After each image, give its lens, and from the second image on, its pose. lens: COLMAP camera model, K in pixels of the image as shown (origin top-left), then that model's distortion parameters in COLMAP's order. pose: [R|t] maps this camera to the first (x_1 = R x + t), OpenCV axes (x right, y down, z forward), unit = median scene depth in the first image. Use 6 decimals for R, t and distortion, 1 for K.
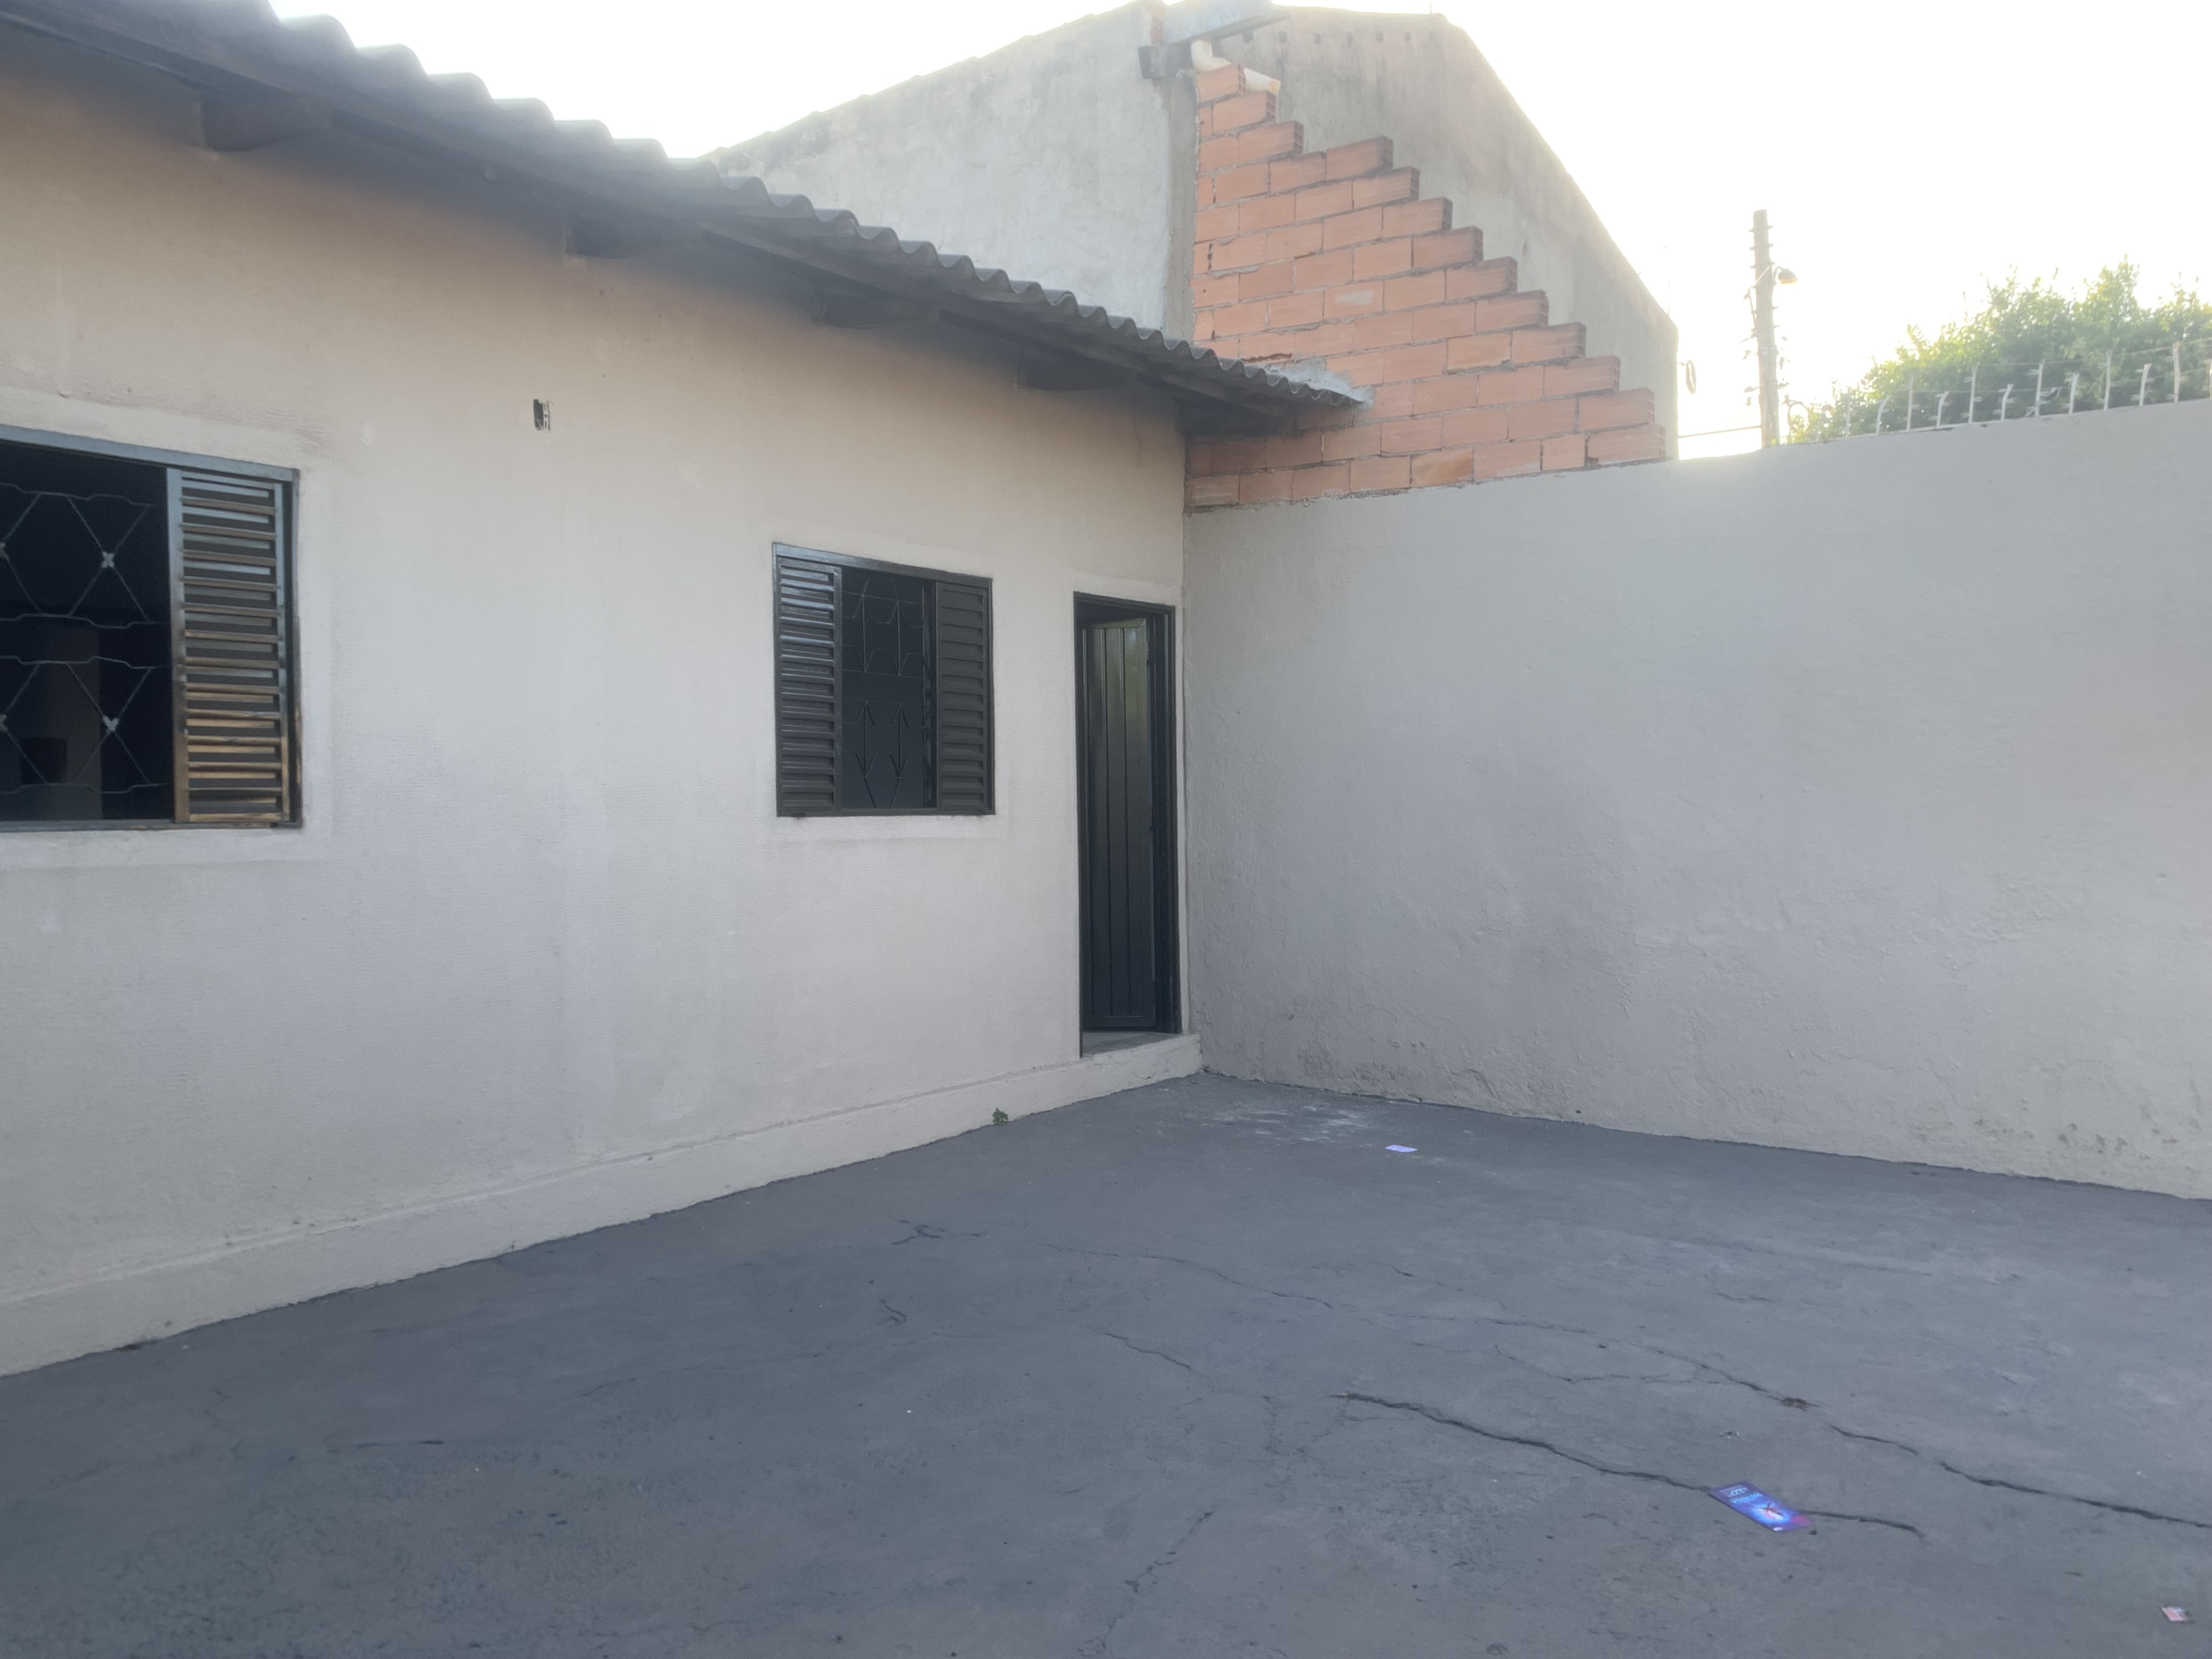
lens RADIAL K [[1755.7, 0, 1106.0], [0, 1755.7, 829.5], [0, 0, 1]] dist [0.062806, -0.013113]
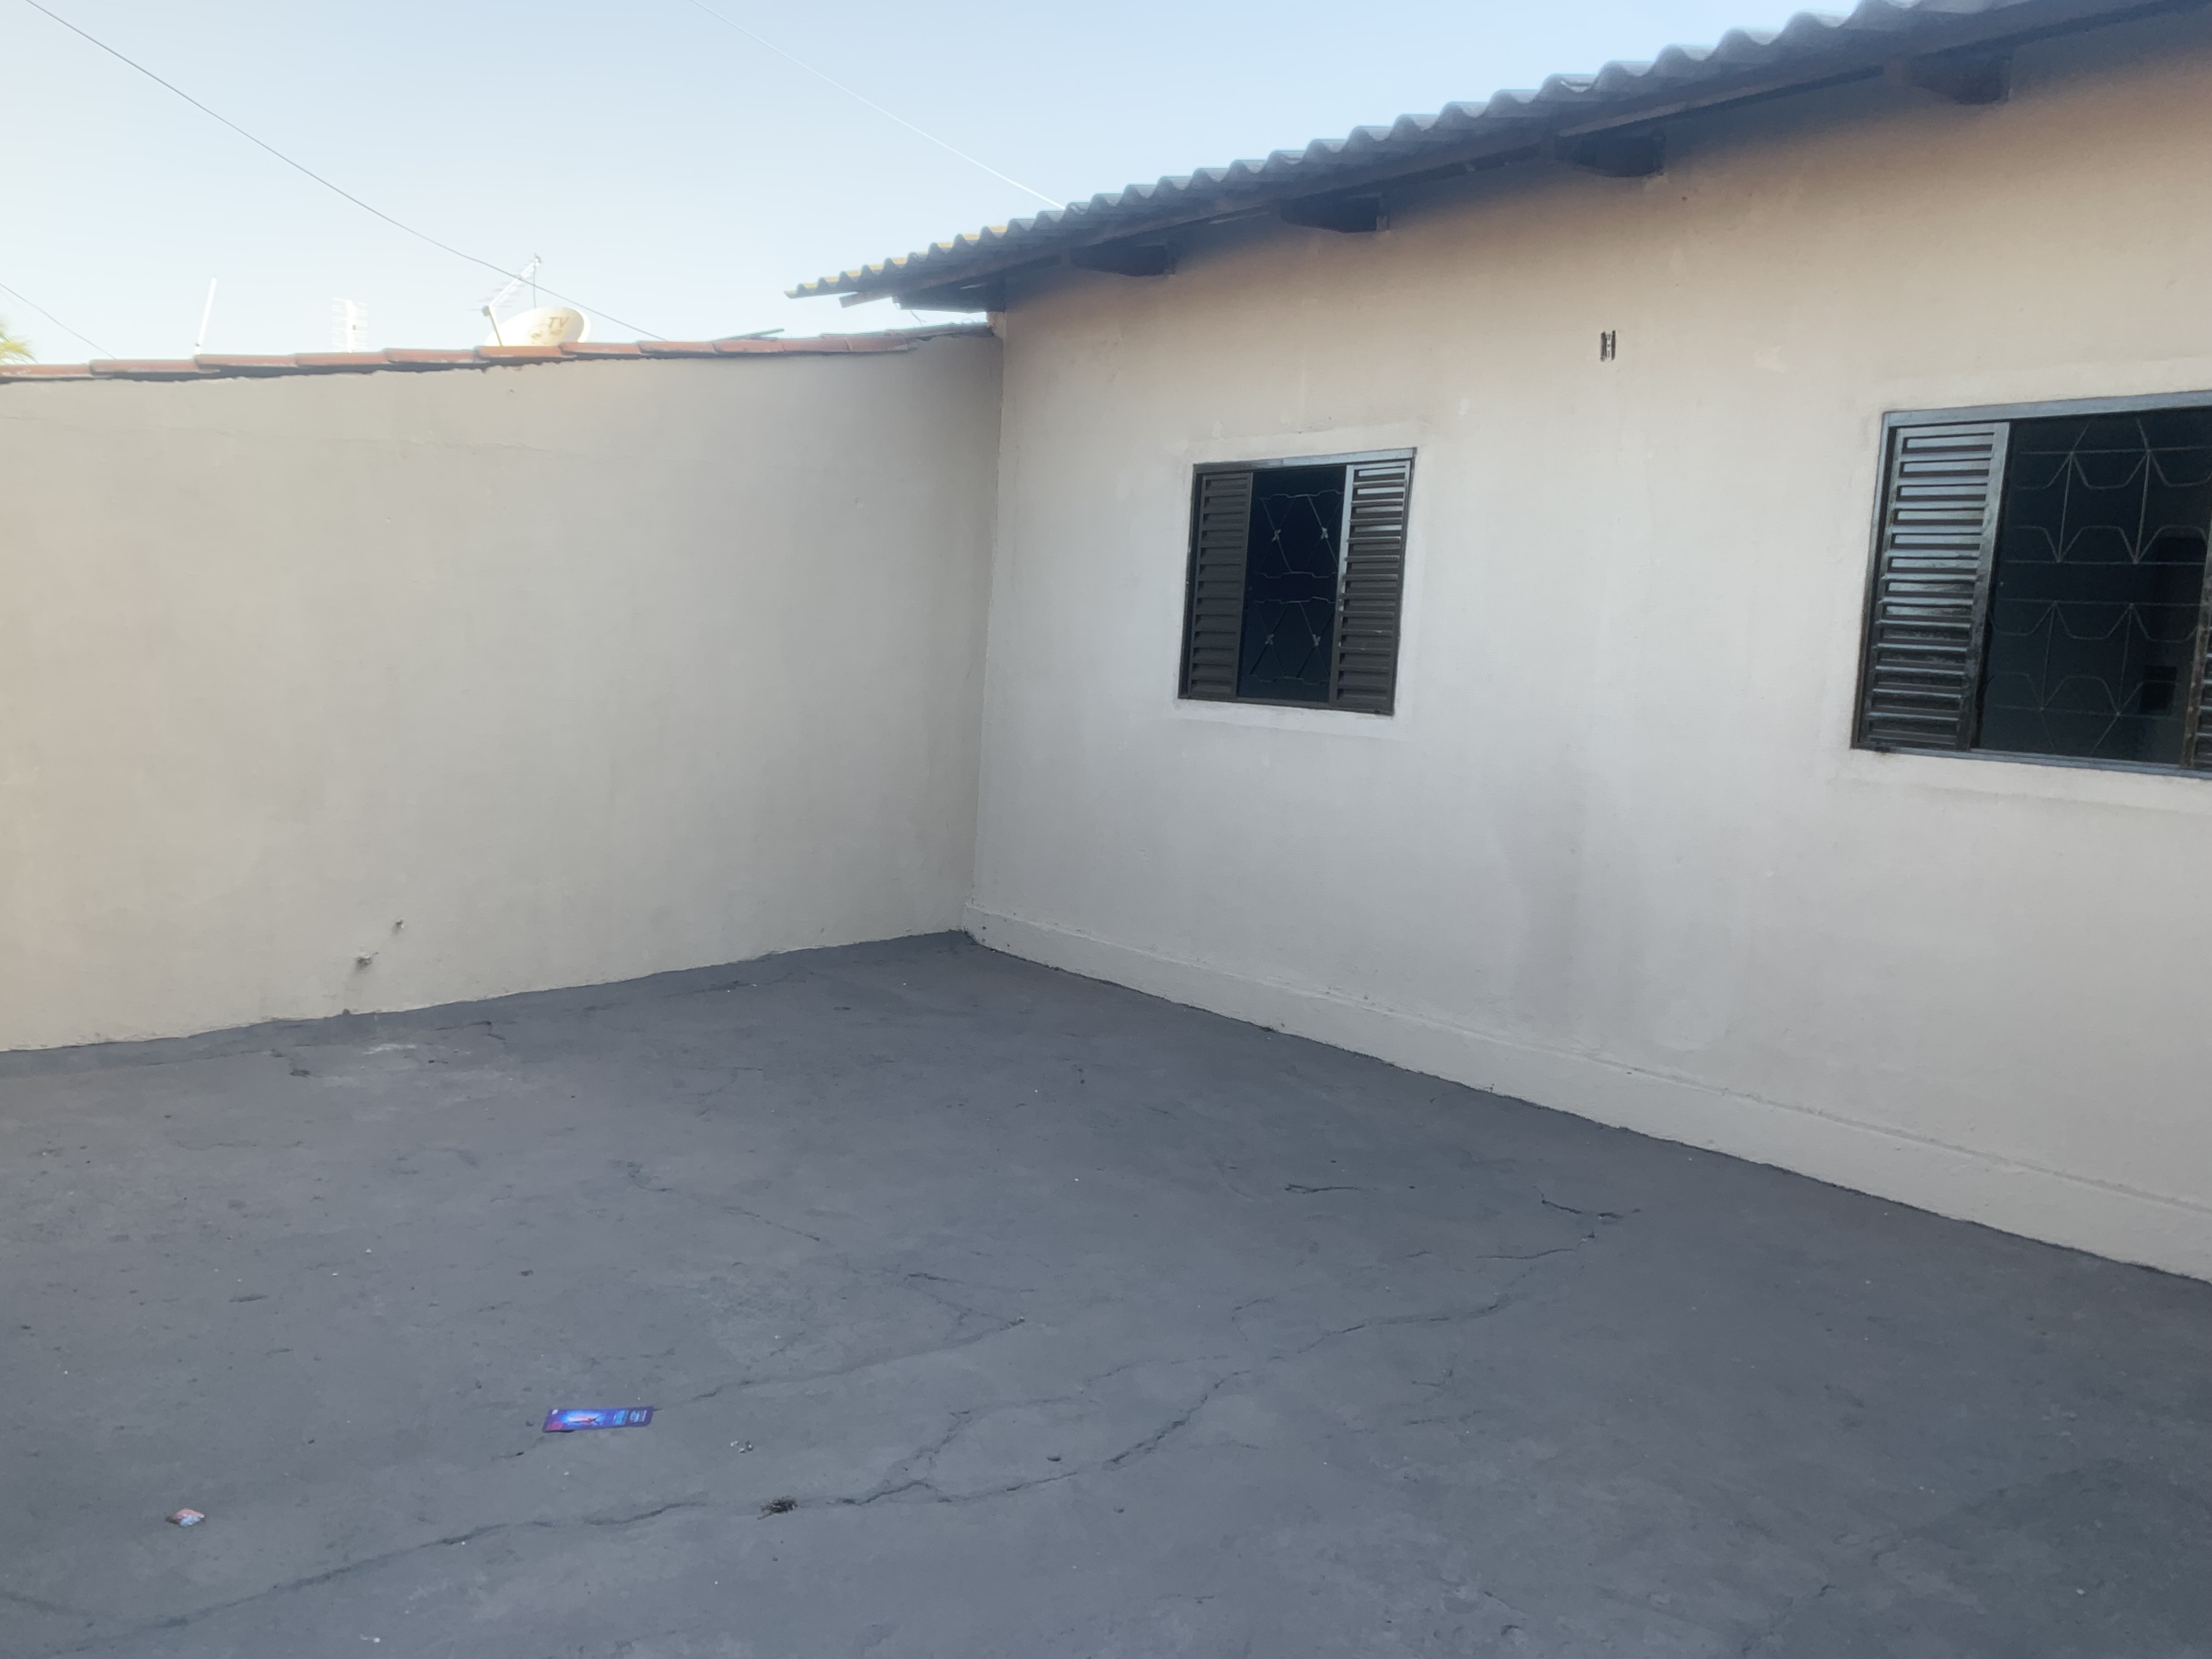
lens RADIAL K [[1680.4, 0, 1106.5], [0, 1680.4, 897.9], [0, 0, 1]] dist [-0.046869, -0.003158]
pose [[-0.228356, 0.121305, -0.965991, 0.862598], [-0.078477, 0.986685, 0.142456, -0.028654], [0.970410, 0.108339, -0.215796, 1.092973]]
